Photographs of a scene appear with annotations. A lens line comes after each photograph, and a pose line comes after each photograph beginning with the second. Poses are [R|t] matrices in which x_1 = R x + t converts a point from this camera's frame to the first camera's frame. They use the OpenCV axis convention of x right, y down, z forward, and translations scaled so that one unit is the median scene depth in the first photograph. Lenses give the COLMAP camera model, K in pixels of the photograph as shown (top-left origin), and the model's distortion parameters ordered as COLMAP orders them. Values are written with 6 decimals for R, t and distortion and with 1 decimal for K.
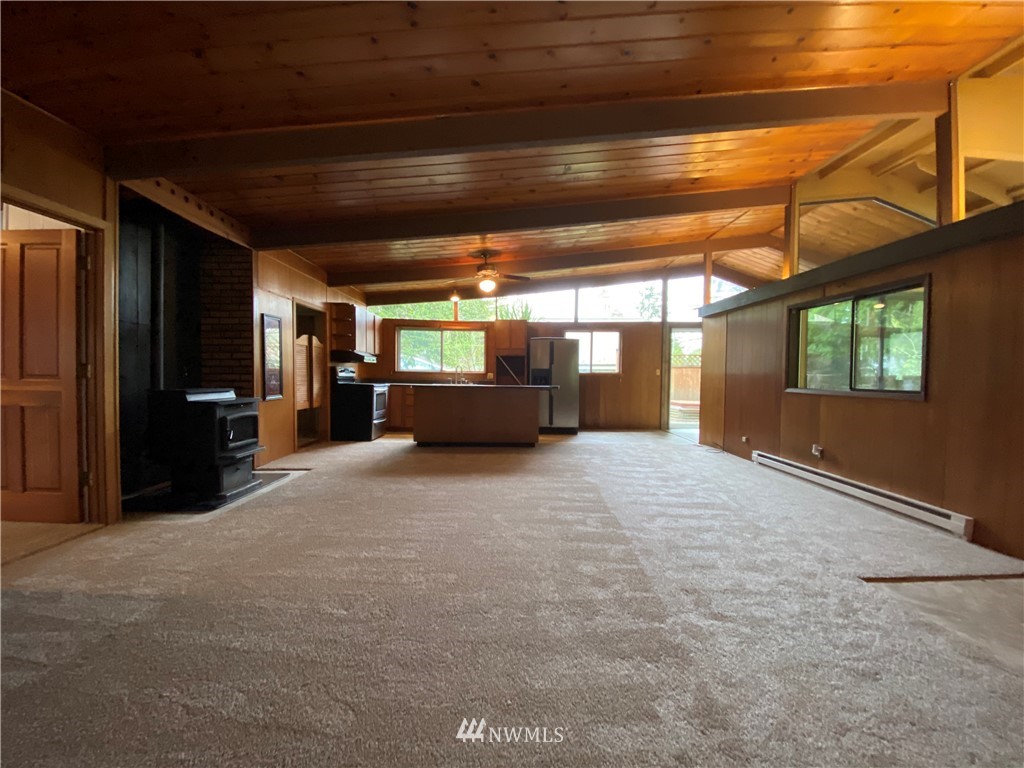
lens RADIAL K [[413.1, 0, 509.1], [0, 413.1, 385.9], [0, 0, 1]] dist [0.028624, -0.026330]
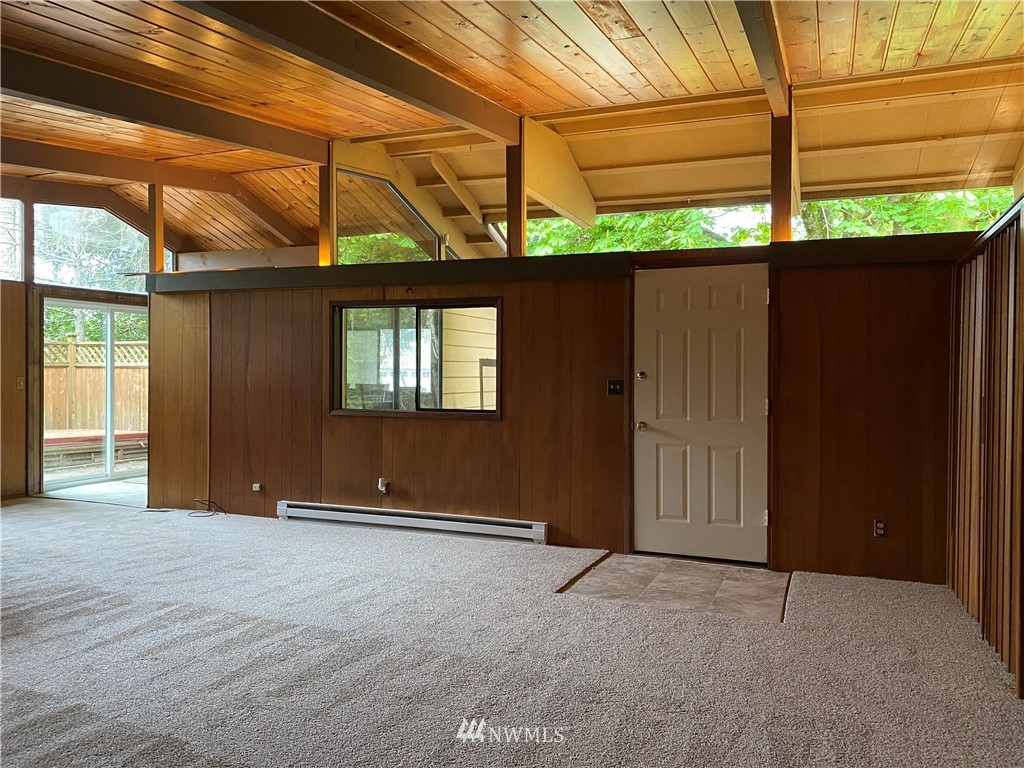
lens RADIAL K [[780.1, 0, 507.1], [0, 780.1, 380.3], [0, 0, 1]] dist [0.093791, -0.138852]
pose [[0.397151, -0.017627, 0.917584, -0.479354], [0.025532, 0.999641, 0.008152, -0.048412], [-0.917398, 0.020190, 0.397458, 0.132866]]
